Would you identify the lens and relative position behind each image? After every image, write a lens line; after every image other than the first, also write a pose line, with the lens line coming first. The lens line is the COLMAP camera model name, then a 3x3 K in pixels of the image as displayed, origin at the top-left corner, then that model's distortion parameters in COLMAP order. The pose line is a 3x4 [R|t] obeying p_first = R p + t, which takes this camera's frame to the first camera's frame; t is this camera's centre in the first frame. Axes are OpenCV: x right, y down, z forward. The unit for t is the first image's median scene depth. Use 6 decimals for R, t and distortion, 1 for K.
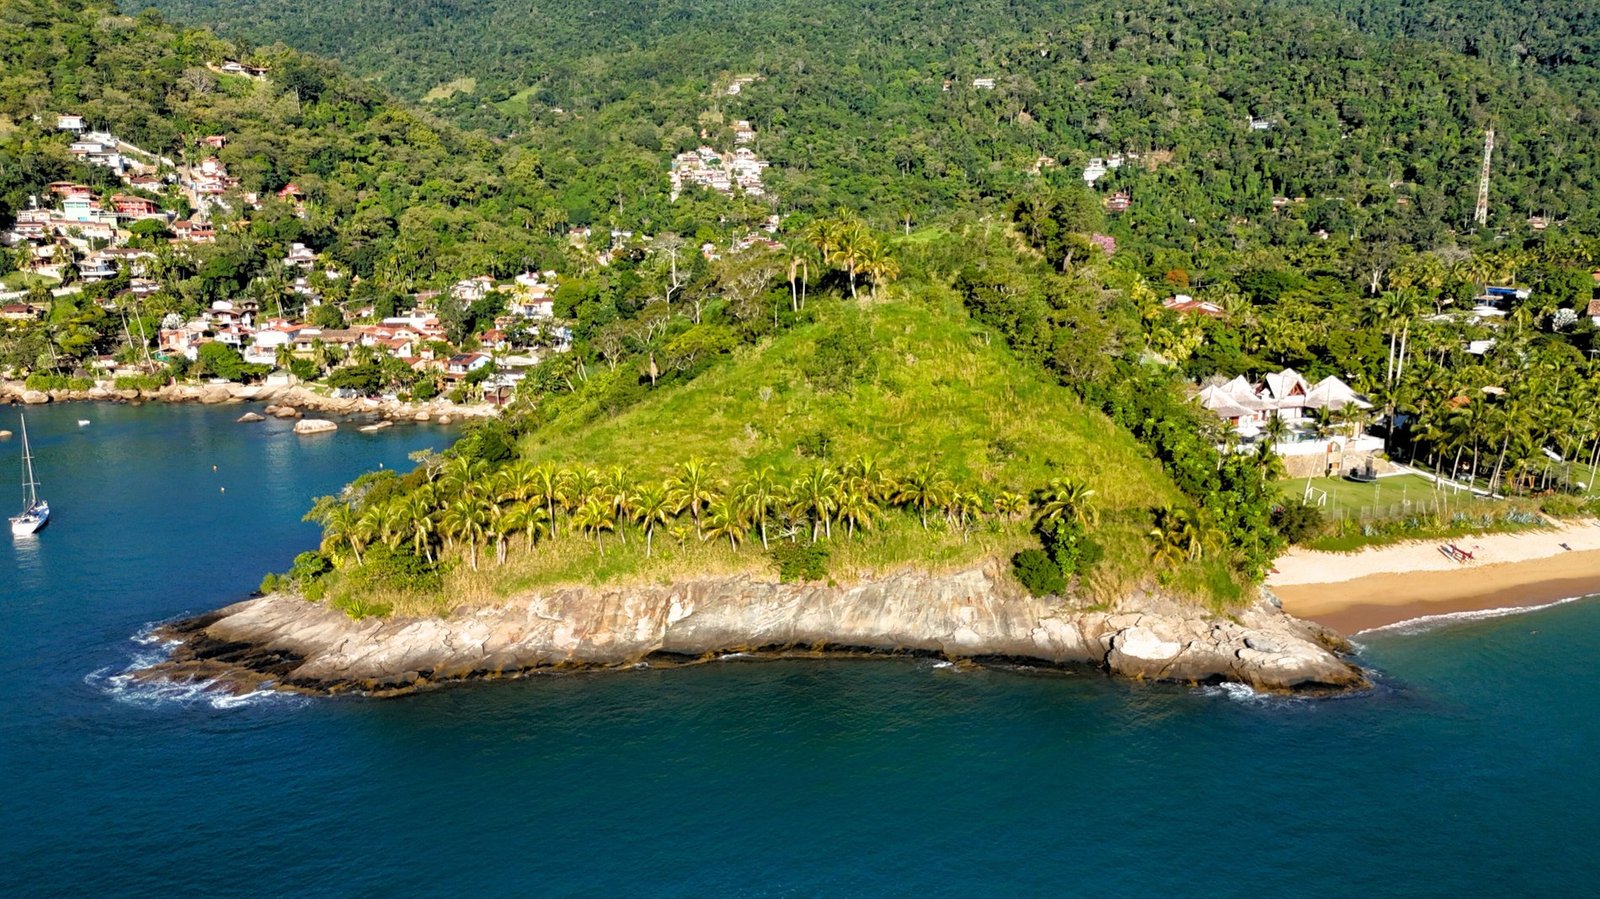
lens RADIAL K [[1066.4, 0, 798.3], [0, 1066.4, 449.4], [0, 0, 1]] dist [0.033516, -0.009582]
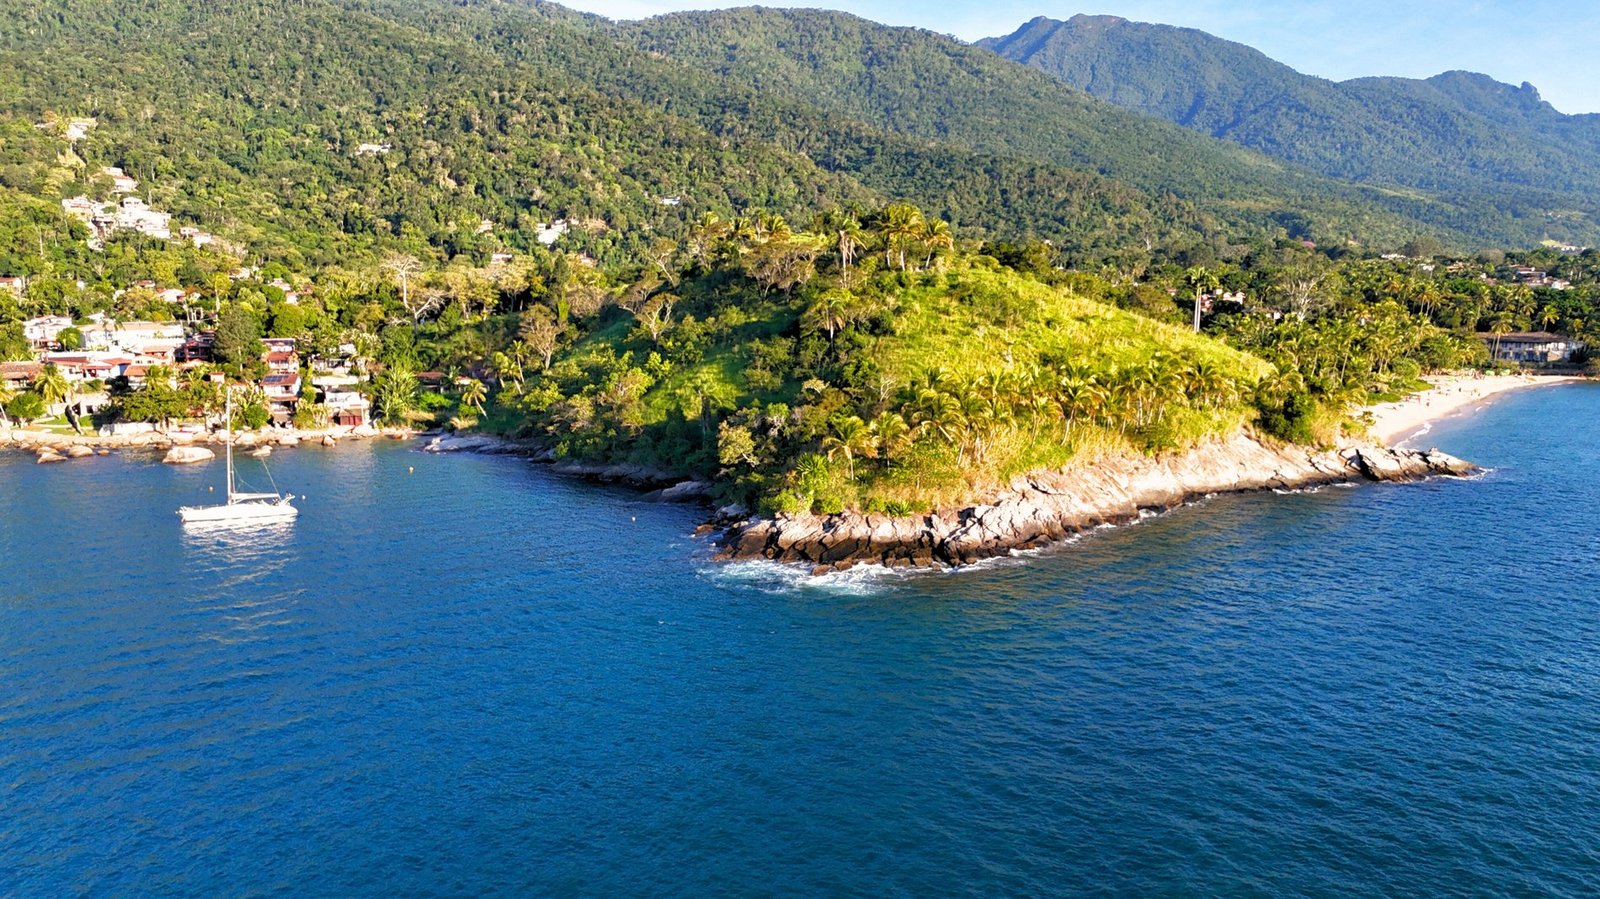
lens RADIAL K [[1066.4, 0, 796.9], [0, 1066.4, 448.0], [0, 0, 1]] dist [0.033516, -0.009582]
pose [[0.837061, -0.084894, 0.540482, -0.801671], [0.122684, 0.991856, -0.034213, 0.086081], [-0.533176, 0.094947, 0.840659, 0.148405]]
